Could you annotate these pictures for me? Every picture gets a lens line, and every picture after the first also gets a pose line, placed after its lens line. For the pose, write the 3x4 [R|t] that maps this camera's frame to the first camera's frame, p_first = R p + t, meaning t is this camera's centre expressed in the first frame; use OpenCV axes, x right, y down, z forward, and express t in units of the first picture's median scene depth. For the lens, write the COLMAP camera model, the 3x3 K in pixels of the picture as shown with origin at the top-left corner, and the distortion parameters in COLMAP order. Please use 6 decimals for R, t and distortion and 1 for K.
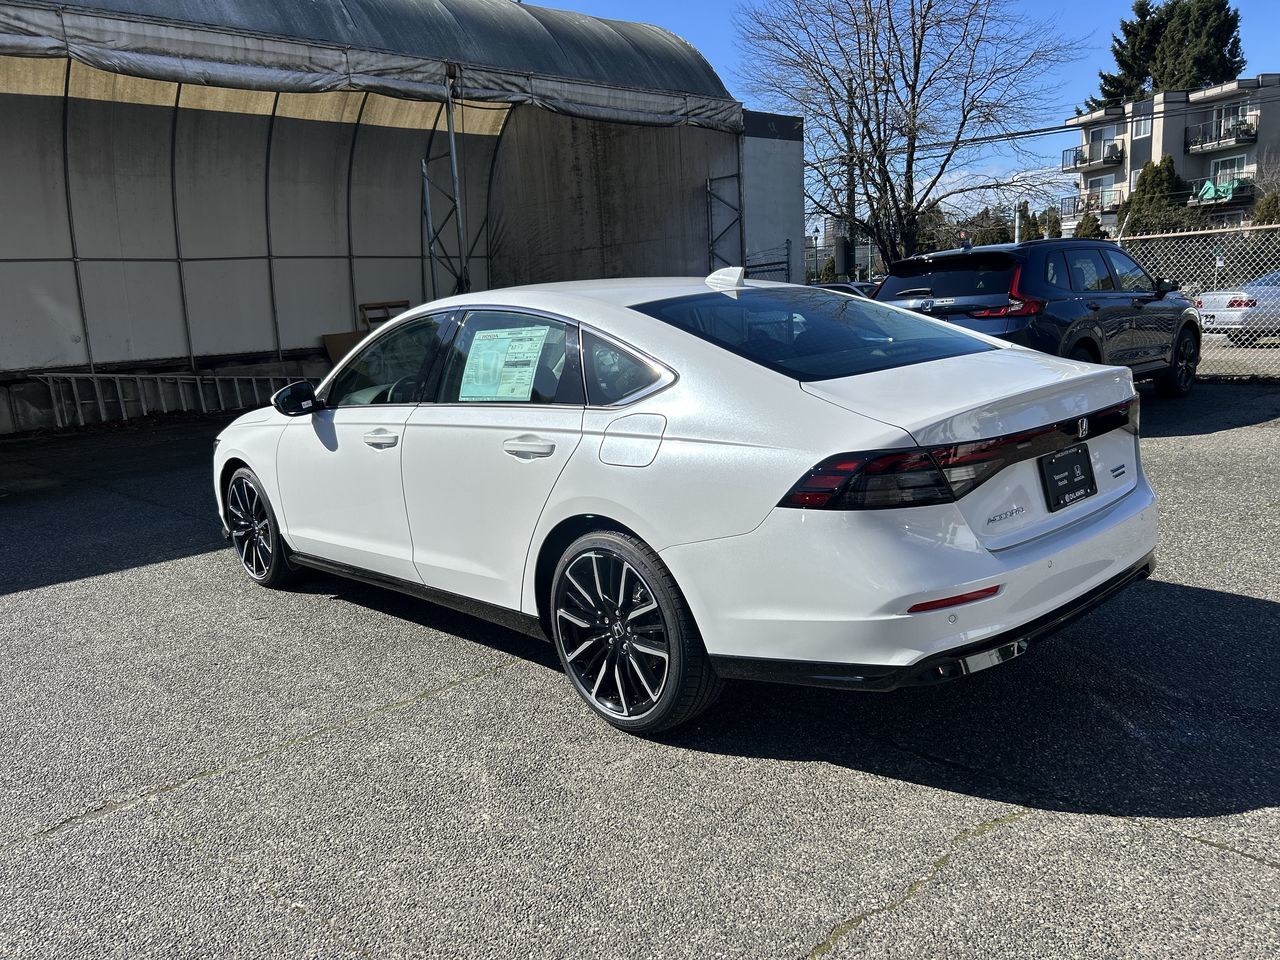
lens RADIAL K [[960.2, 0, 640.0], [0, 960.2, 480.0], [0, 0, 1]] dist [0.046718, -0.050480]
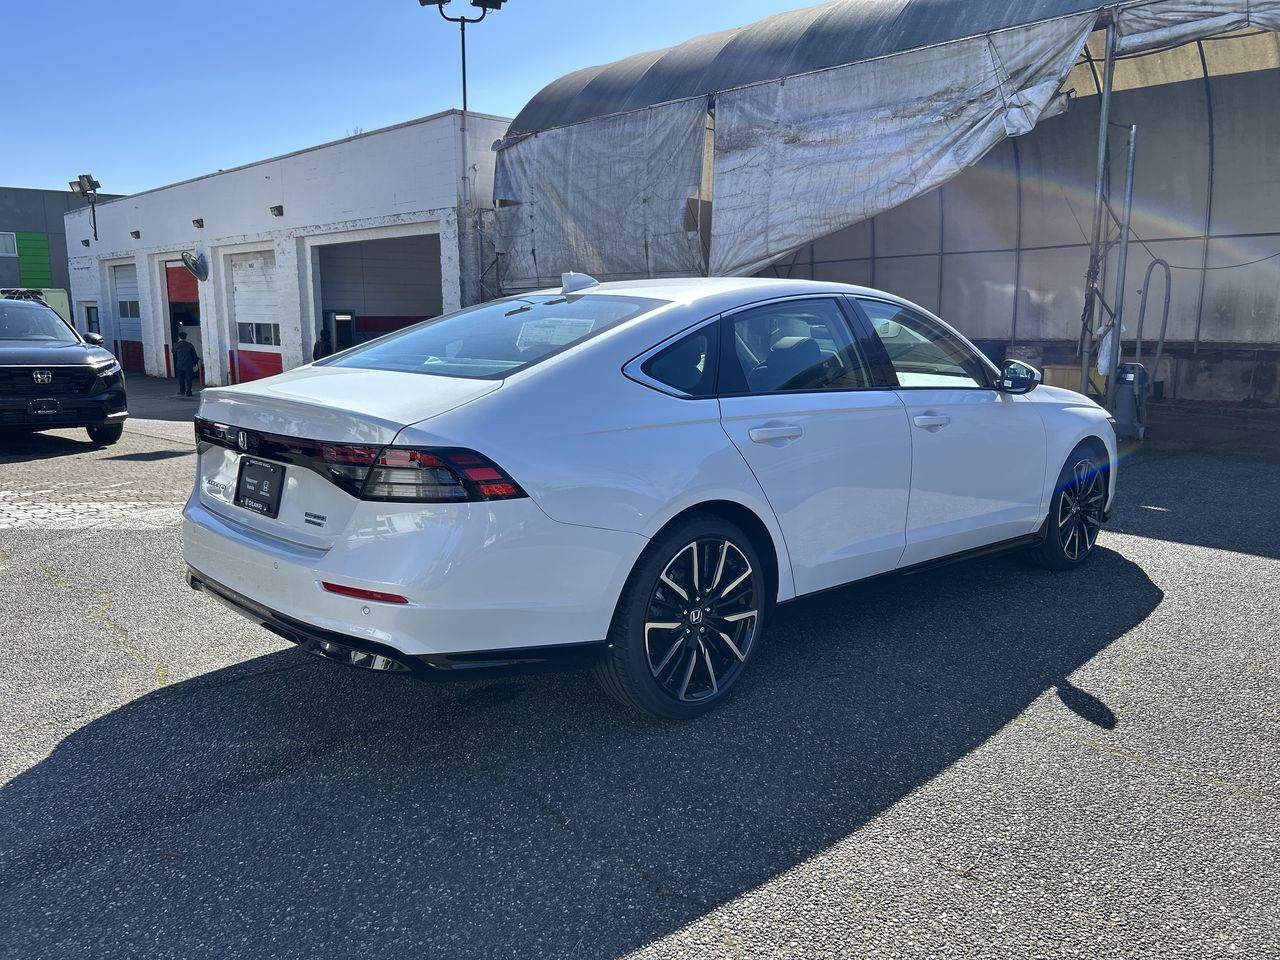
lens RADIAL K [[972.8, 0, 651.7], [0, 972.8, 467.3], [0, 0, 1]] dist [0.041370, -0.047267]
pose [[0.003399, 0.215229, -0.976558, 0.290285], [-0.185230, 0.959799, 0.210891, -0.064003], [0.982689, 0.180171, 0.043129, 0.268830]]
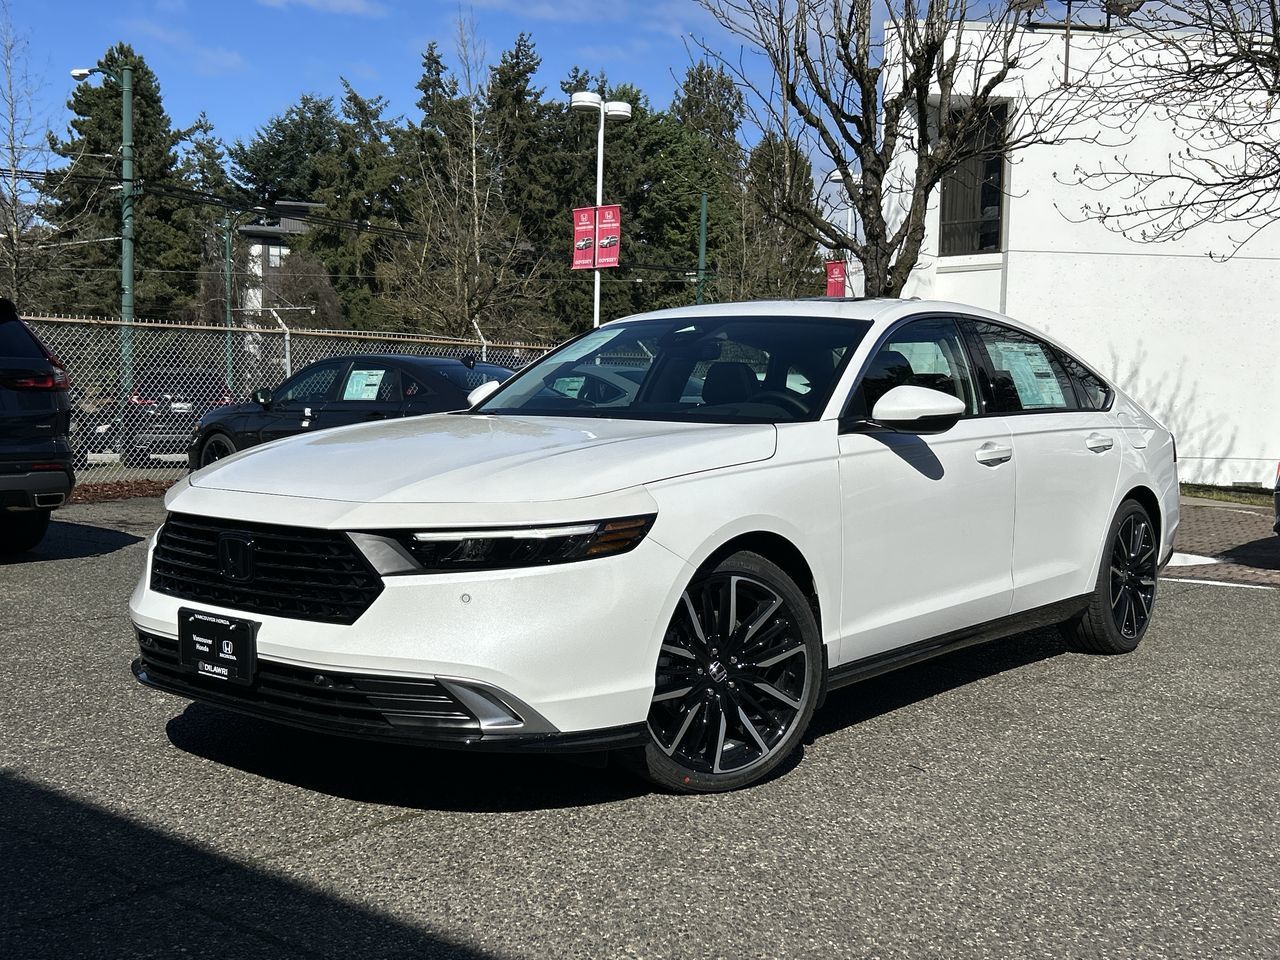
lens RADIAL K [[1382.0, 0, 615.0], [0, 1382.0, 489.0], [0, 0, 1]] dist [0.126804, -0.356721]
pose [[-0.114003, 0.000659, 0.993480, -0.396110], [0.165948, 0.985963, 0.018389, -0.024503], [-0.979523, 0.166962, -0.112513, 0.400992]]
